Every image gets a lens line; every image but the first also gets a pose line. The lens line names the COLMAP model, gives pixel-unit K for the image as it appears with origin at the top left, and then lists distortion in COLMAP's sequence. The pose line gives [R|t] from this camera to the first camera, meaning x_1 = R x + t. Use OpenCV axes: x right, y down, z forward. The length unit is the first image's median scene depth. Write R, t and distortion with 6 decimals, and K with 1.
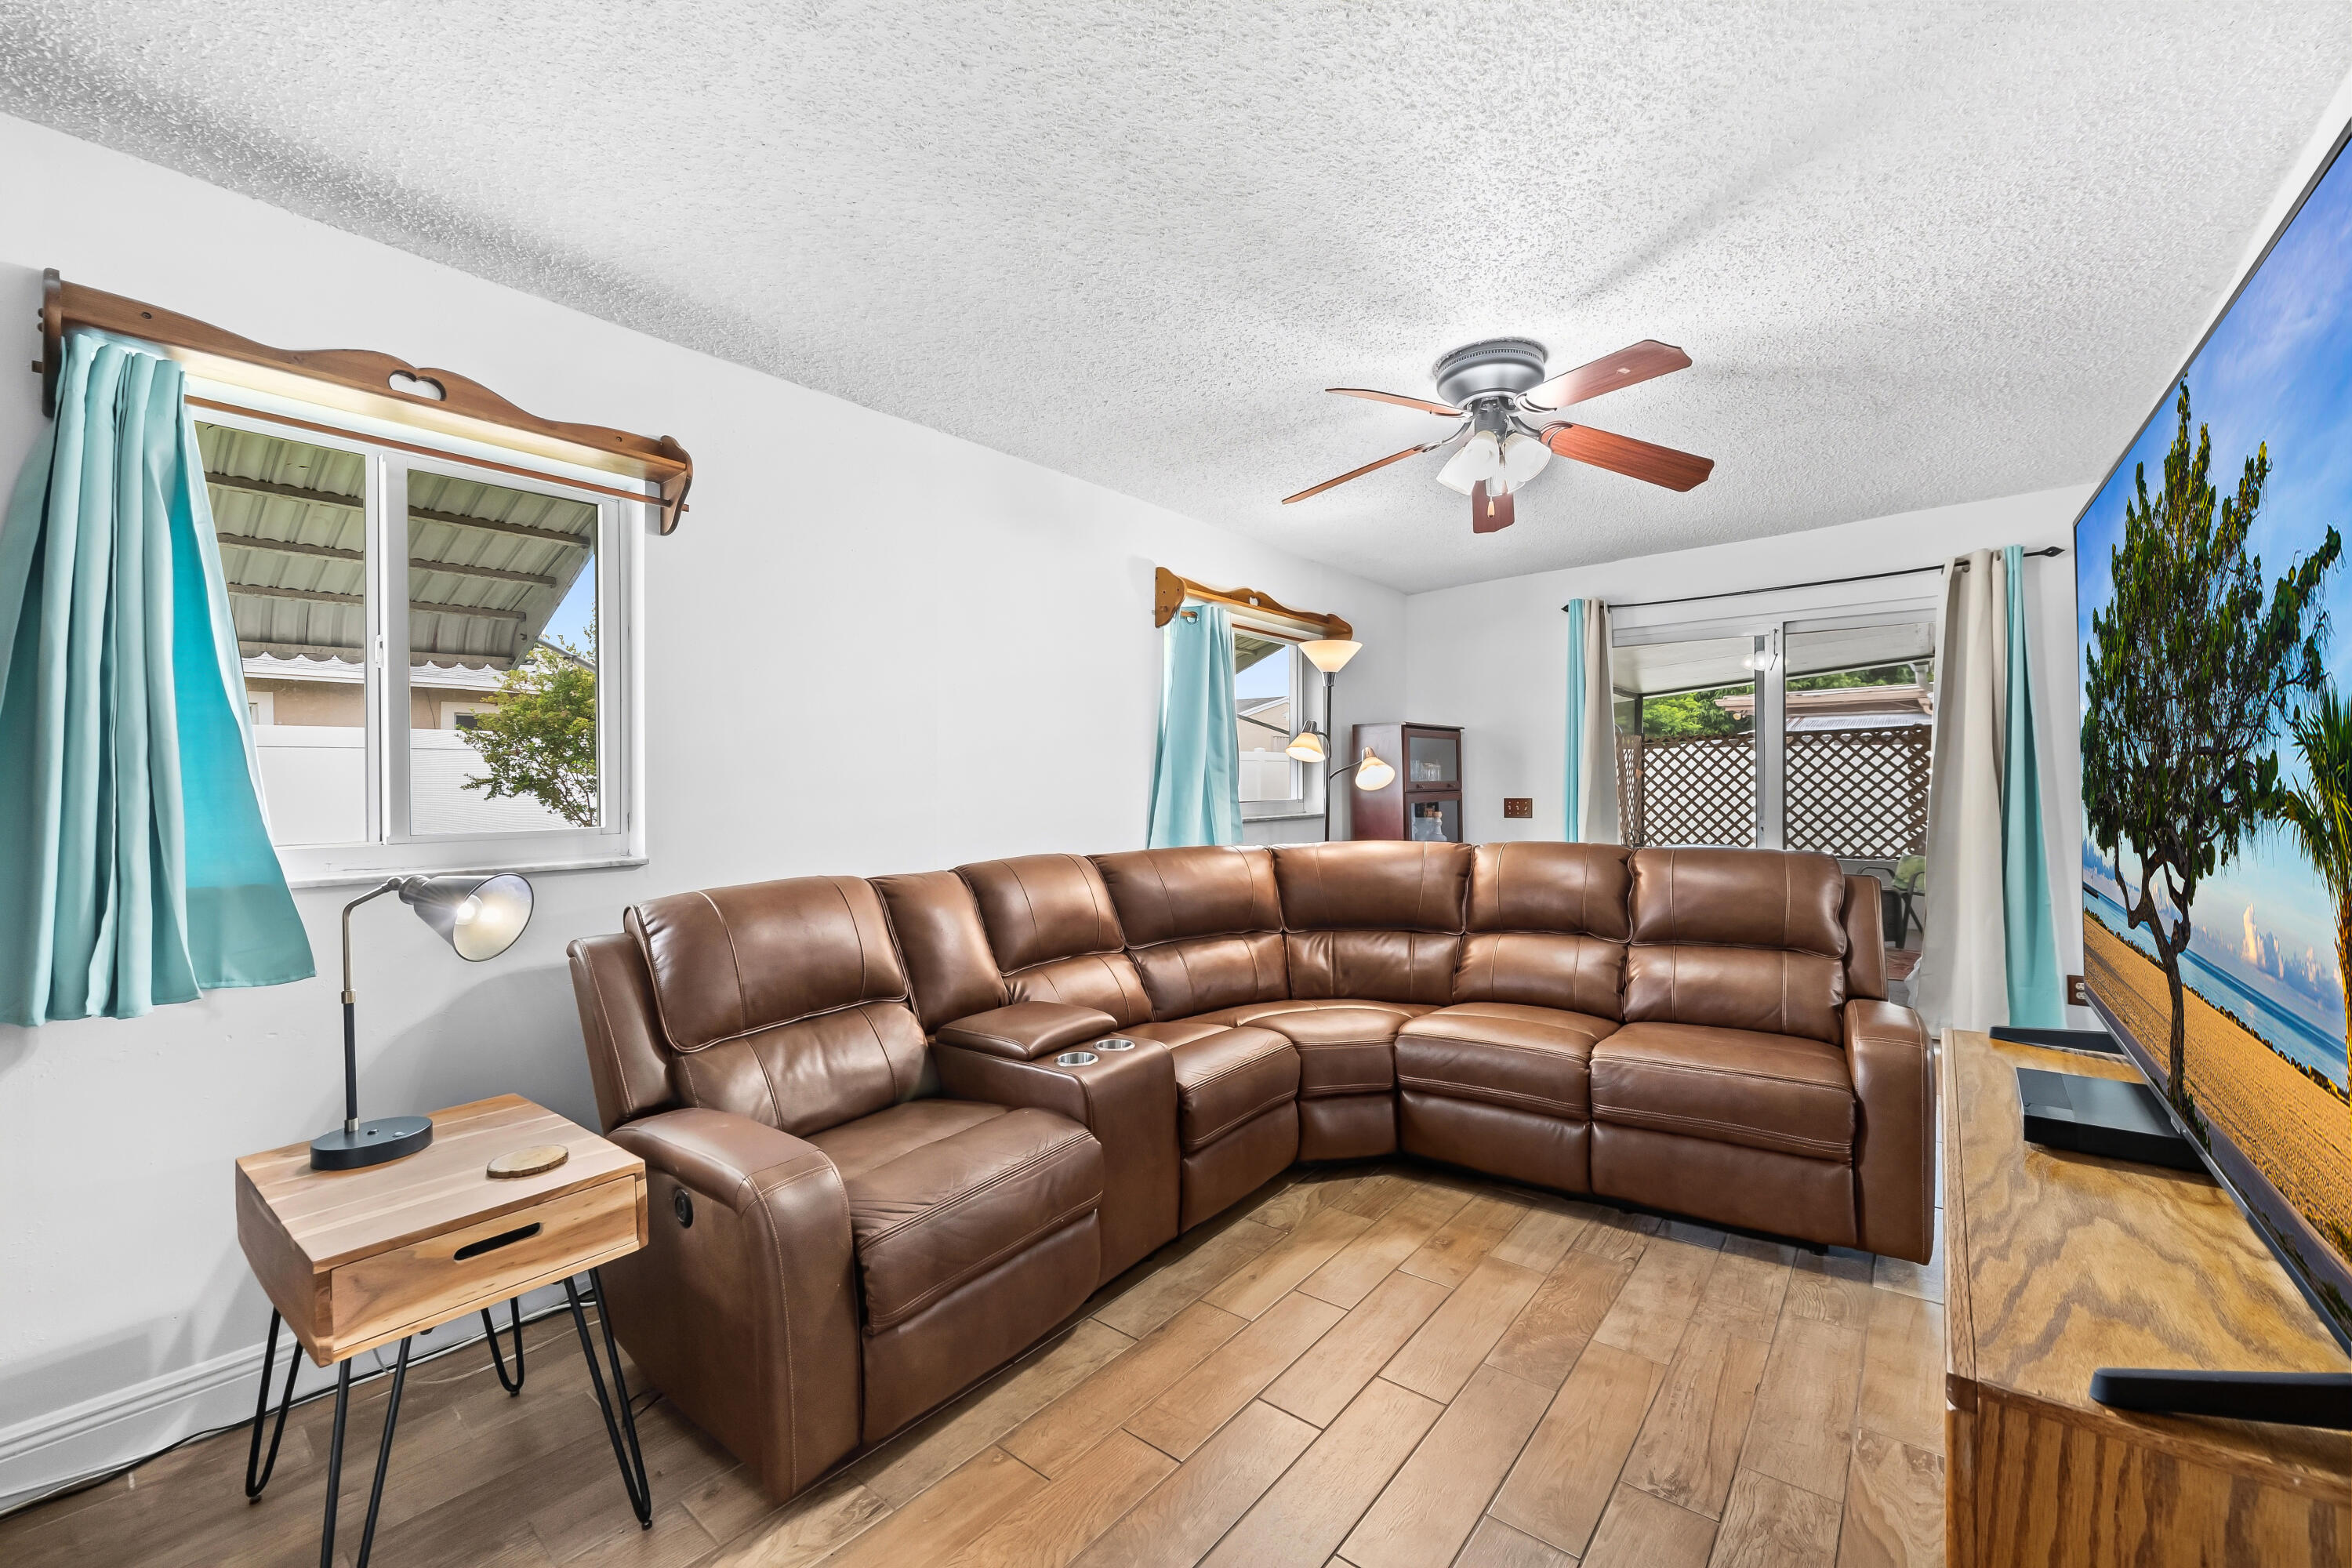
lens RADIAL K [[940.9, 0, 1172.3], [0, 940.9, 788.6], [0, 0, 1]] dist [0.021140, 0.000938]
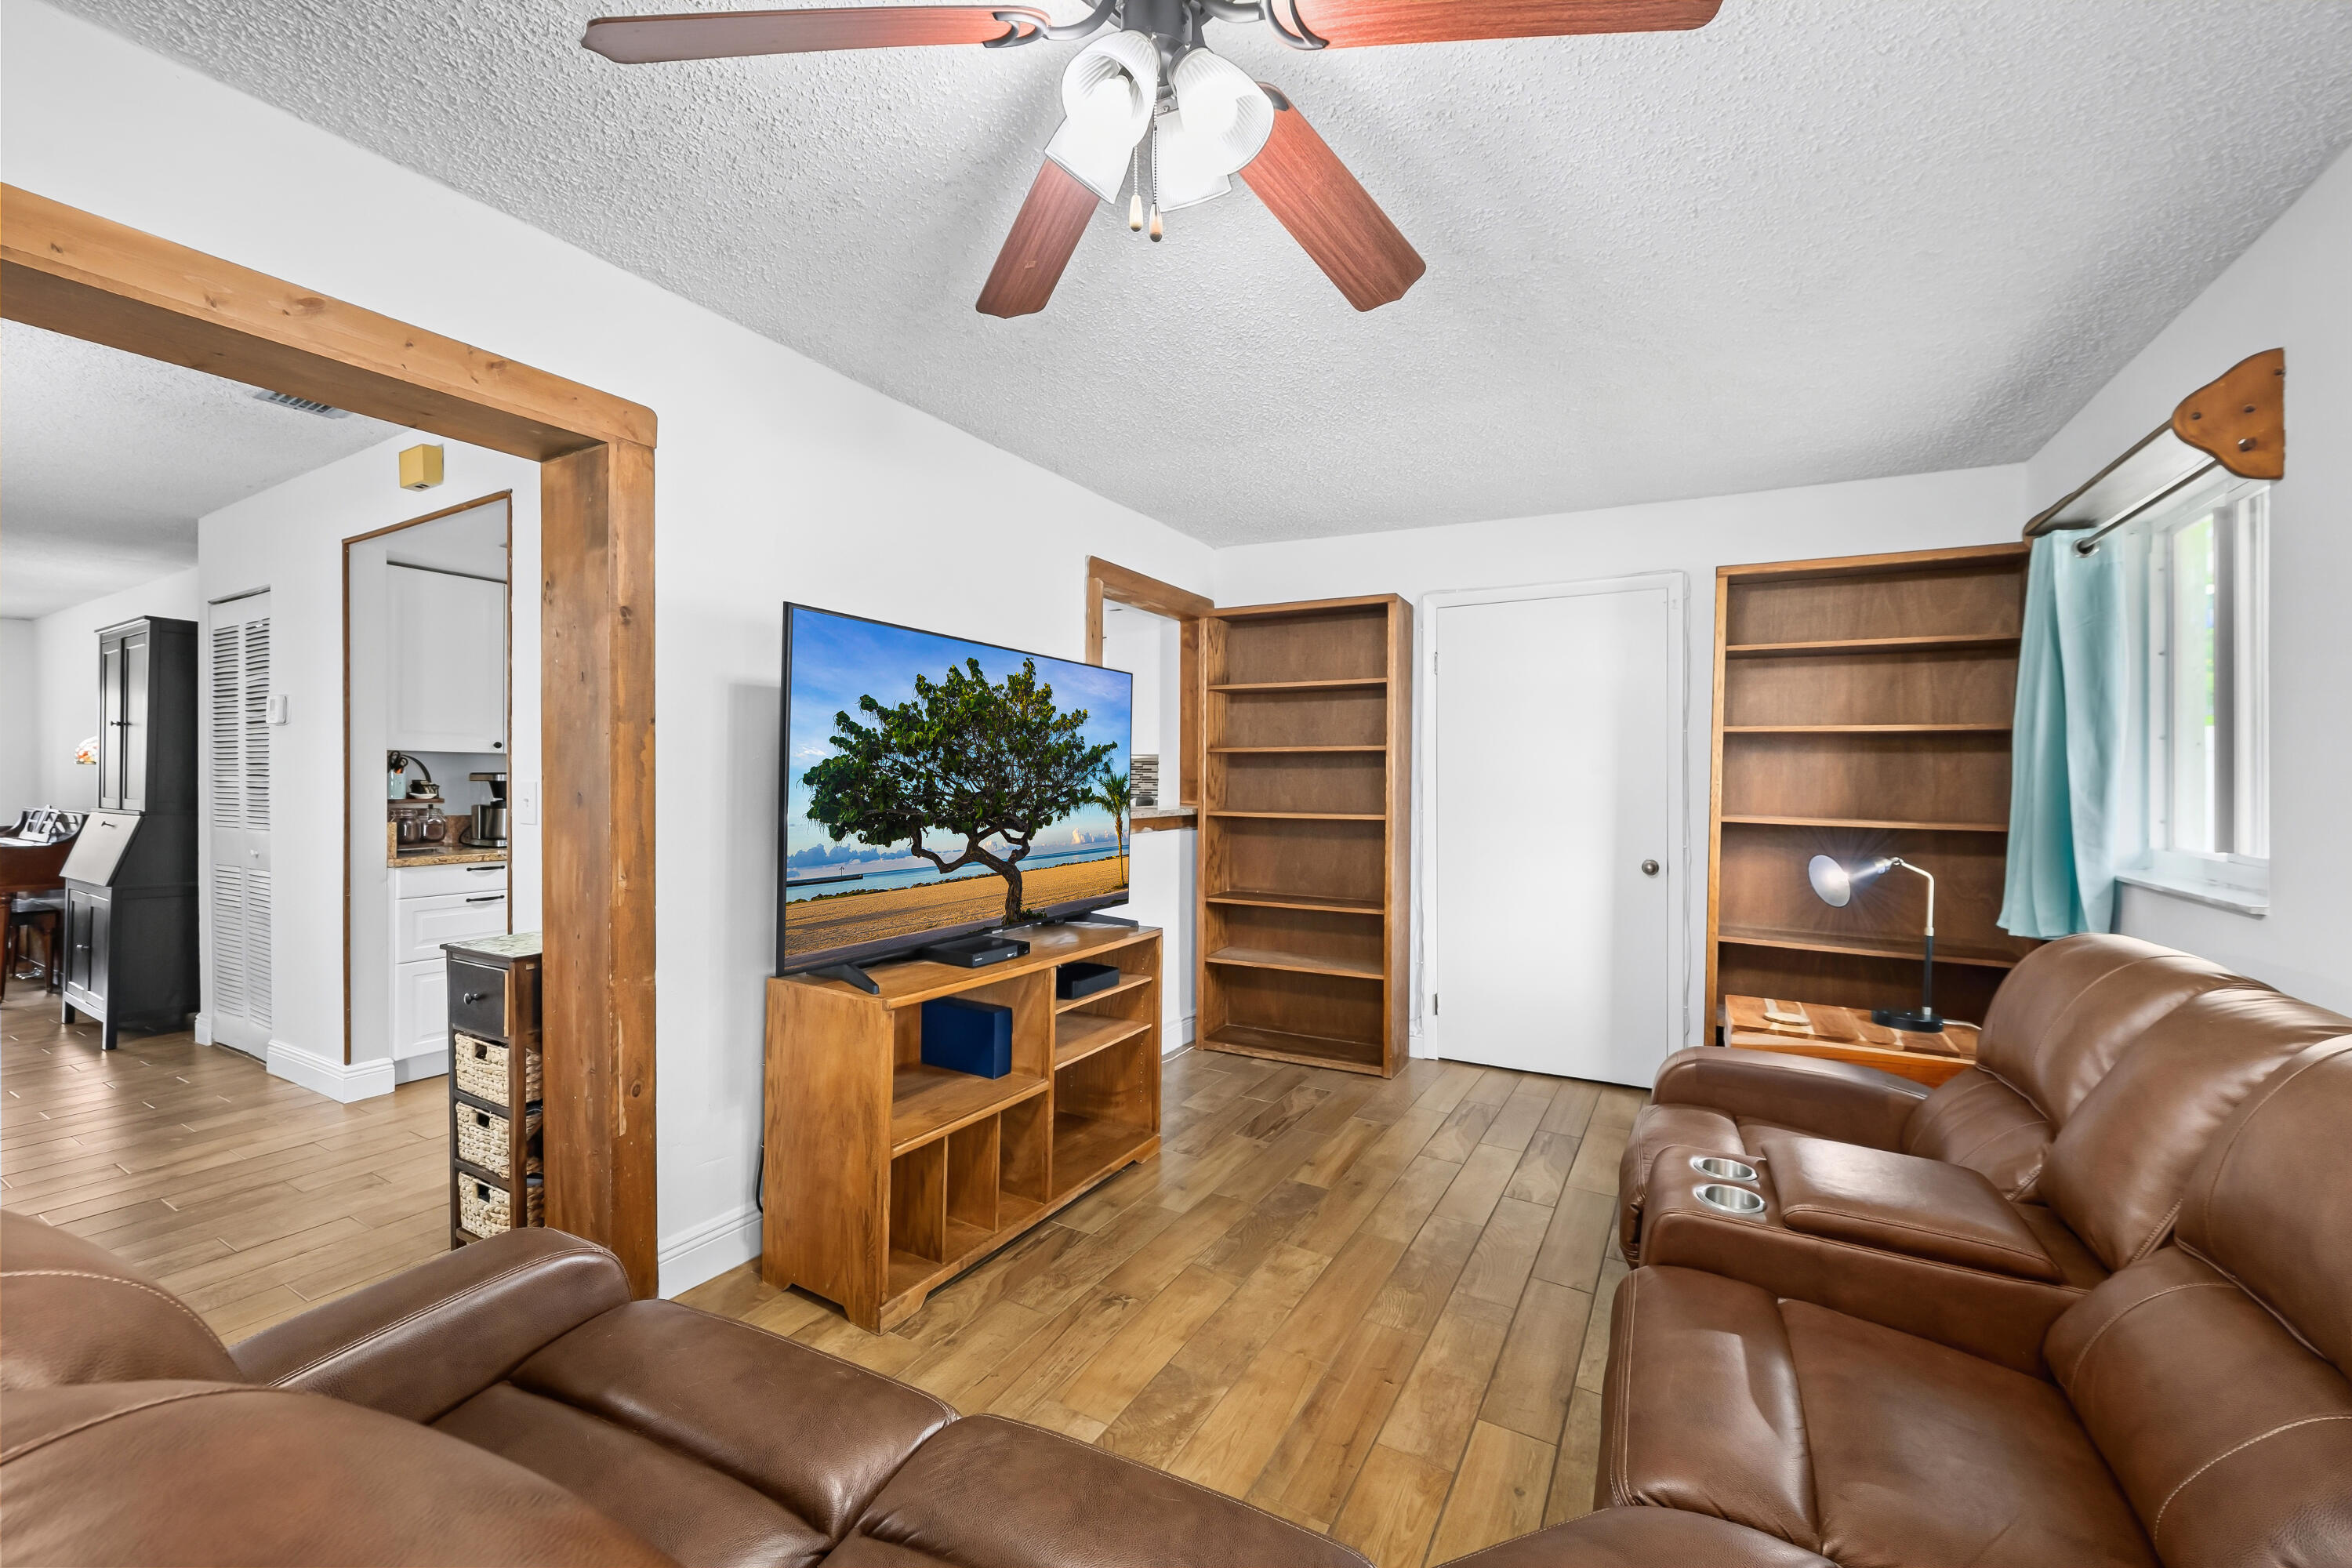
lens RADIAL K [[940.9, 0, 1179.6], [0, 940.9, 777.0], [0, 0, 1]] dist [0.021140, 0.000938]
pose [[-0.990795, 0.015020, -0.134536, 0.404844], [0.013987, 0.999865, 0.008620, -0.033049], [0.134648, 0.006659, -0.990871, 1.607726]]
